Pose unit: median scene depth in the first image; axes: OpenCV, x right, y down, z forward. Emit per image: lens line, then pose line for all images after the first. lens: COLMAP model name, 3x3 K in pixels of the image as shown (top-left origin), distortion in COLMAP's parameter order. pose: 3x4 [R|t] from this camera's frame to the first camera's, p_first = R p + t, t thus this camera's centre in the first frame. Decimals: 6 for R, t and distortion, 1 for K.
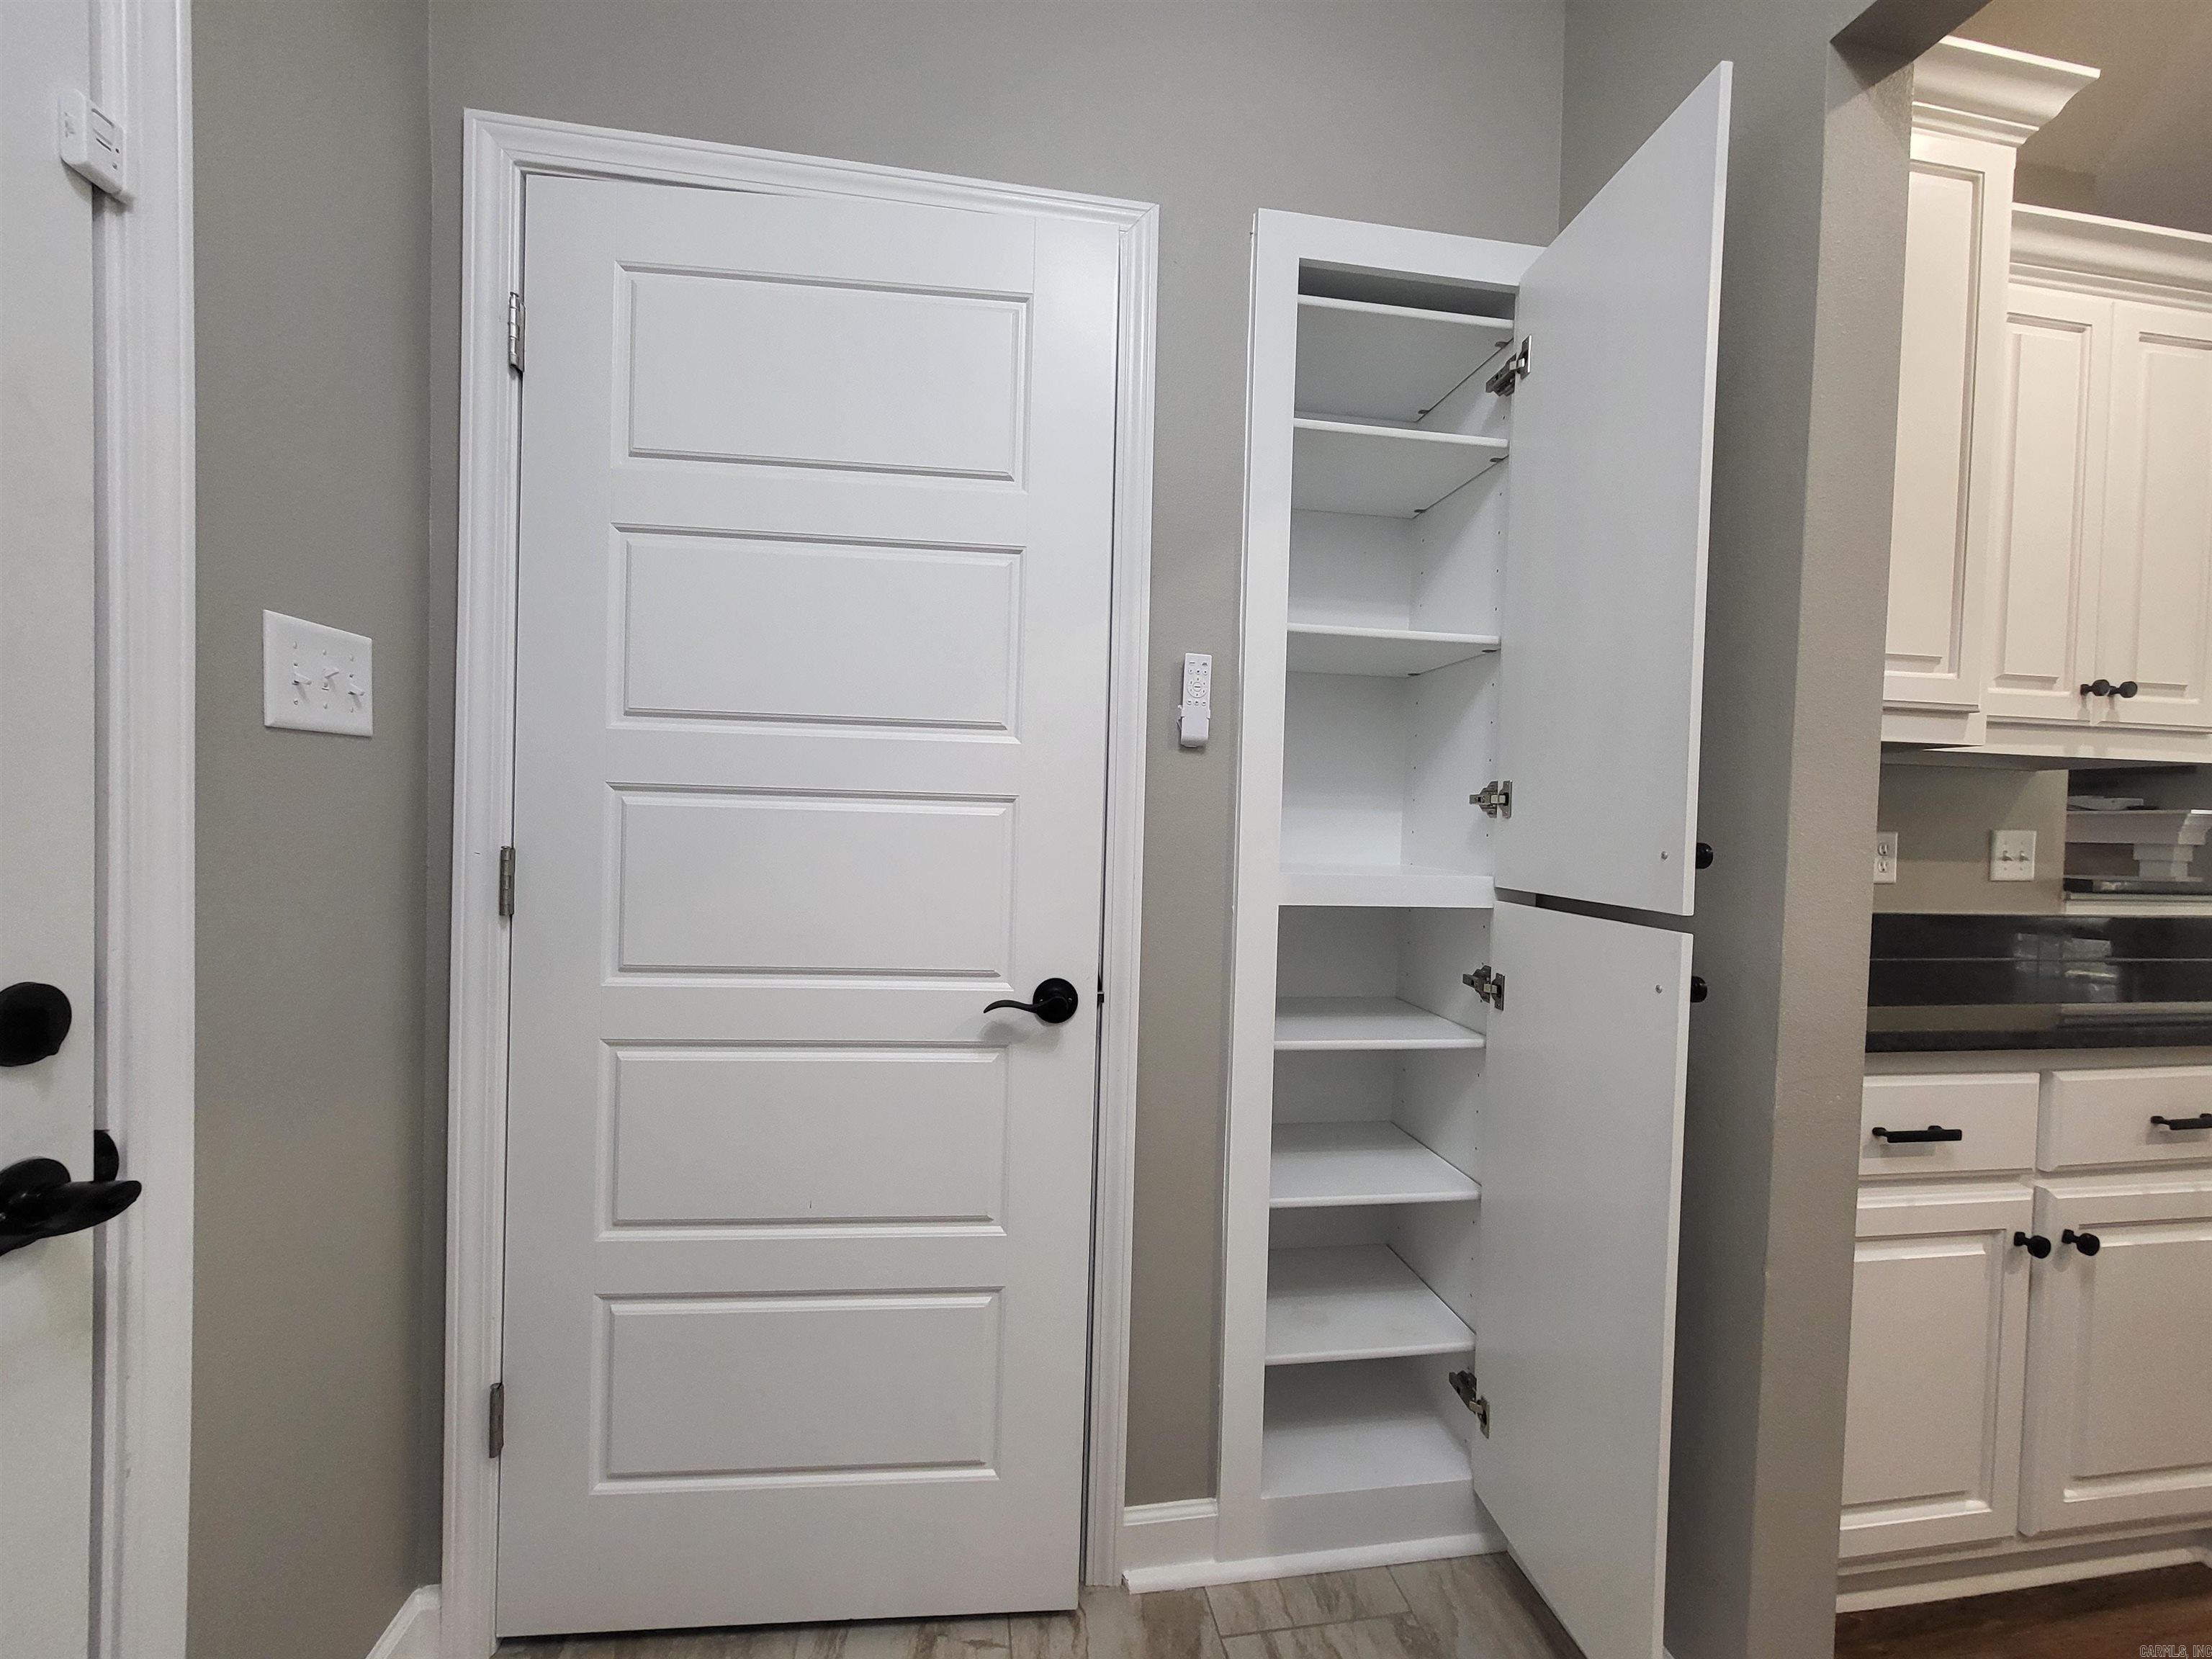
lens RADIAL K [[862.2, 0, 1105.4], [0, 862.2, 838.7], [0, 0, 1]] dist [0.003901, -0.000535]
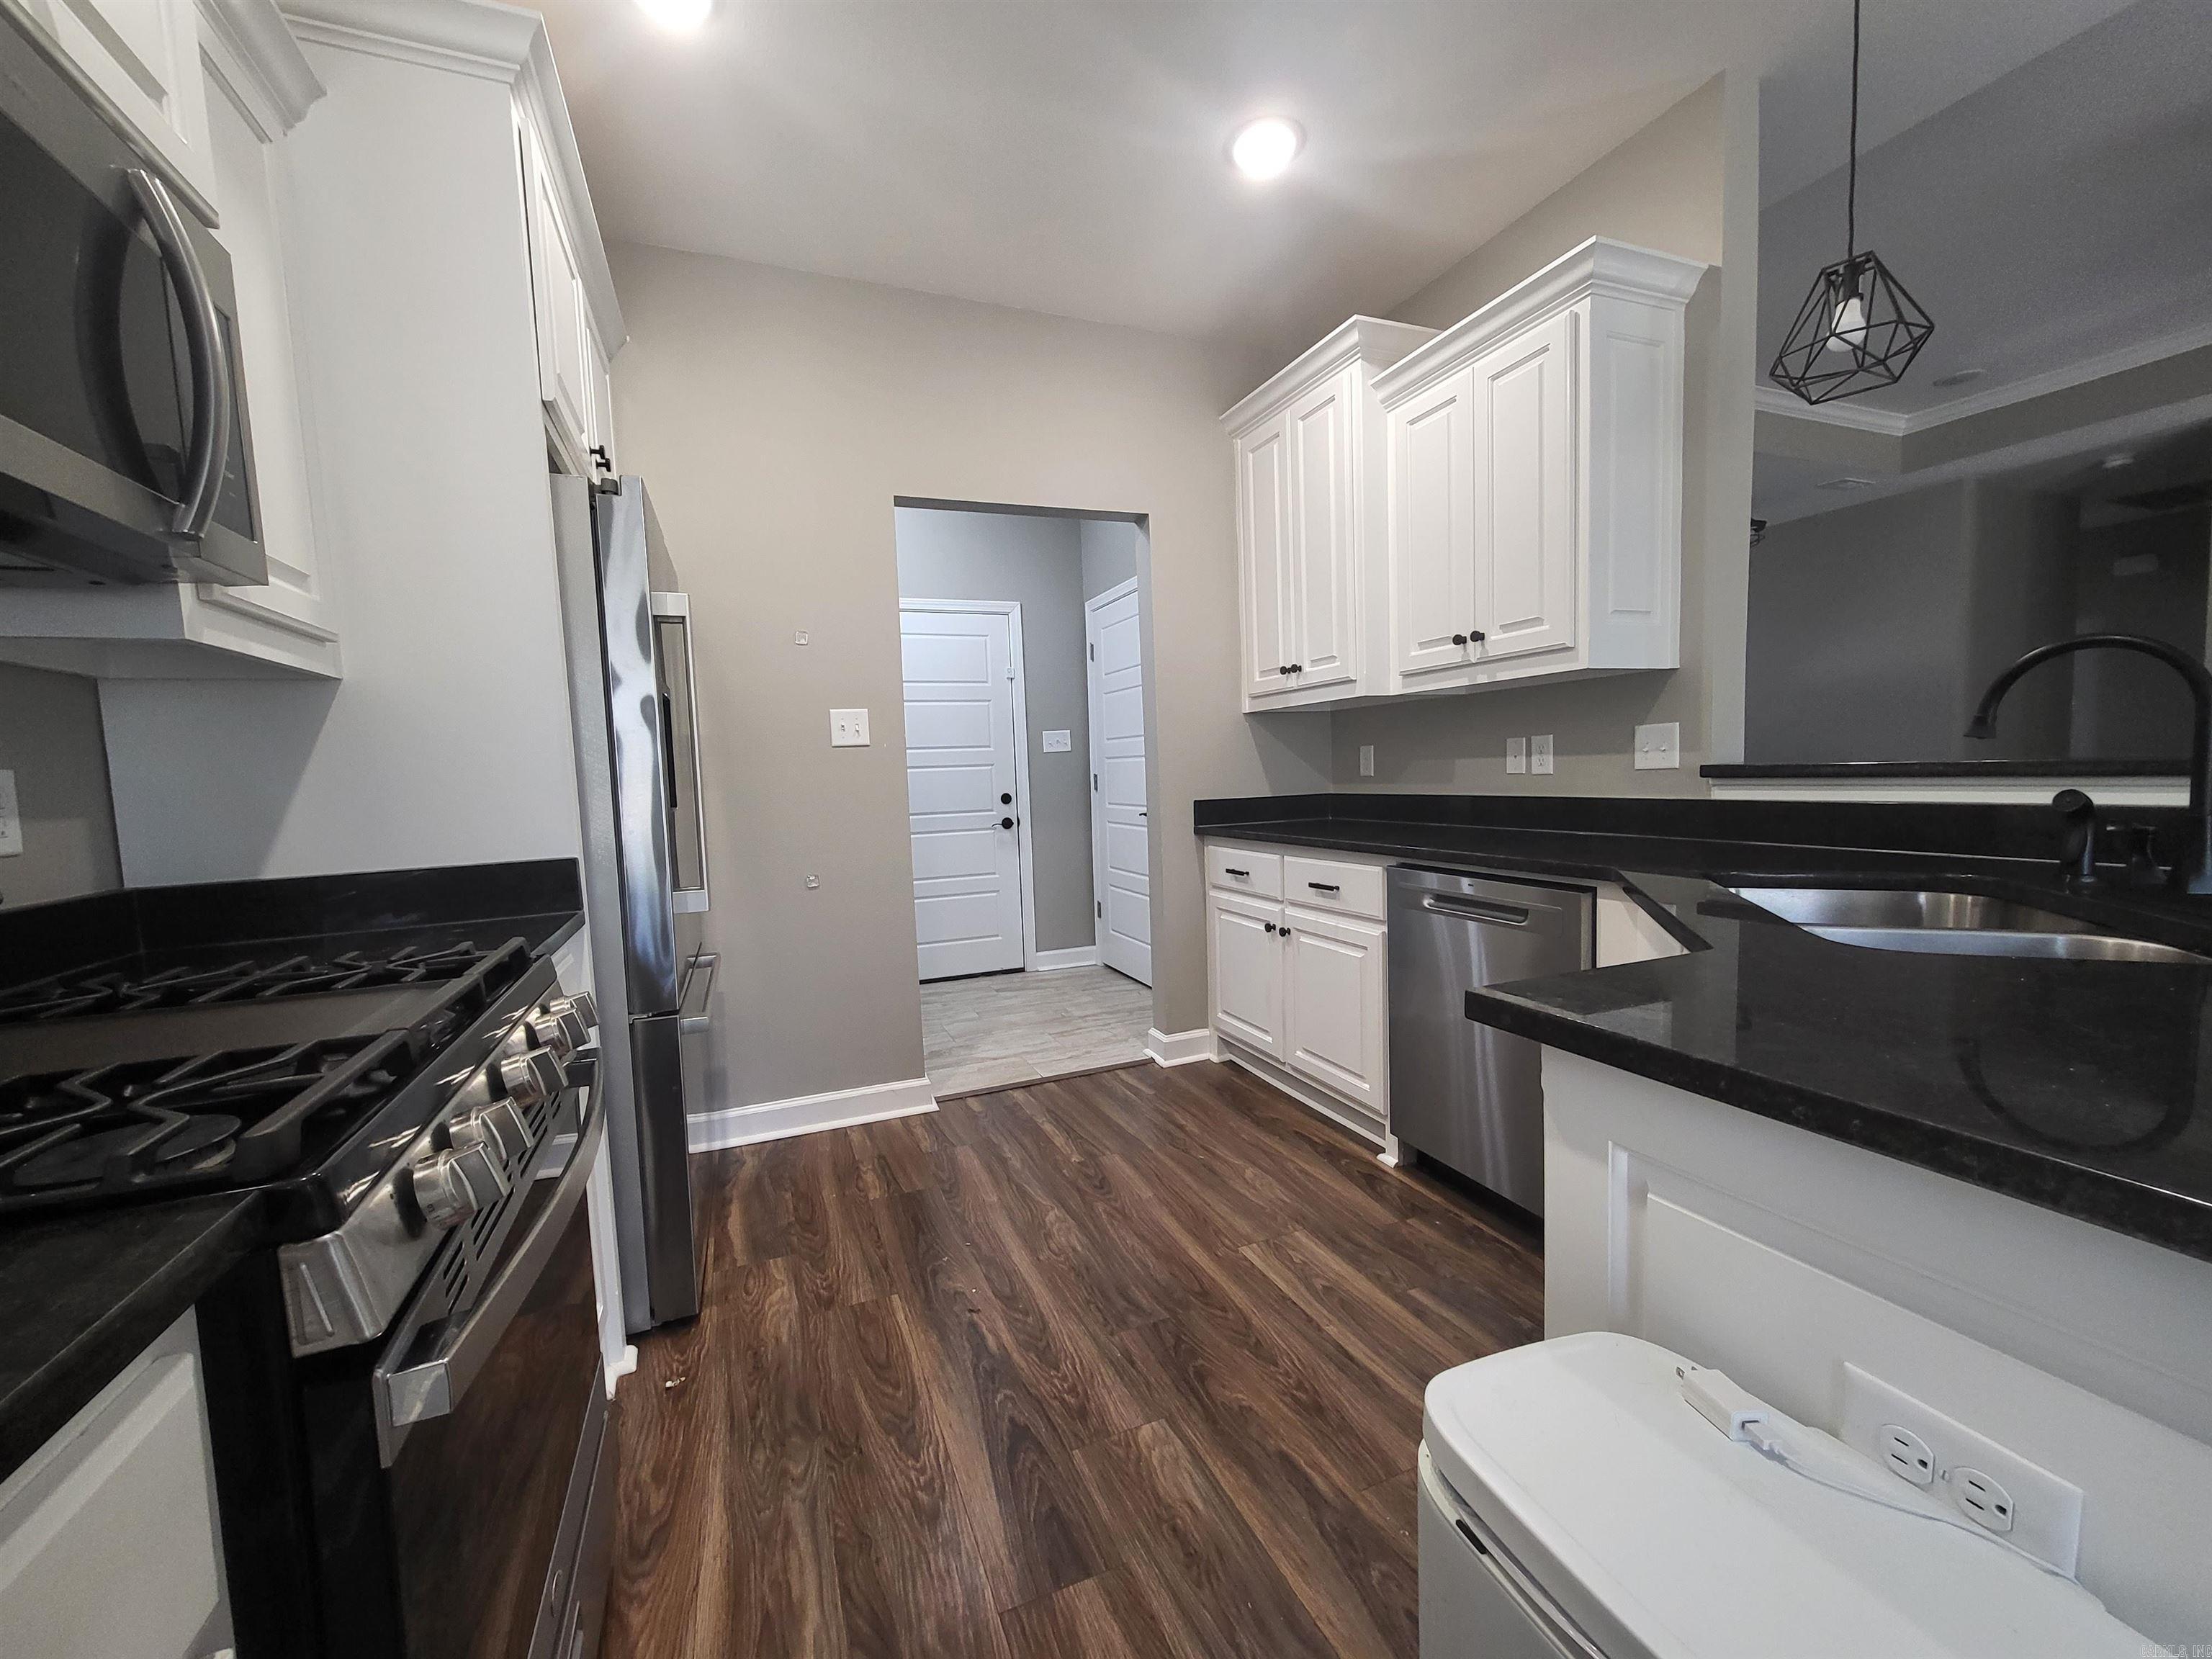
lens RADIAL K [[862.2, 0, 1099.5], [0, 862.2, 832.2], [0, 0, 1]] dist [0.003901, -0.000535]
pose [[0.226949, 0.038422, -0.973148, 3.112114], [0.023331, 0.998720, 0.044873, 0.099629], [0.973627, -0.032889, 0.225762, 0.048510]]
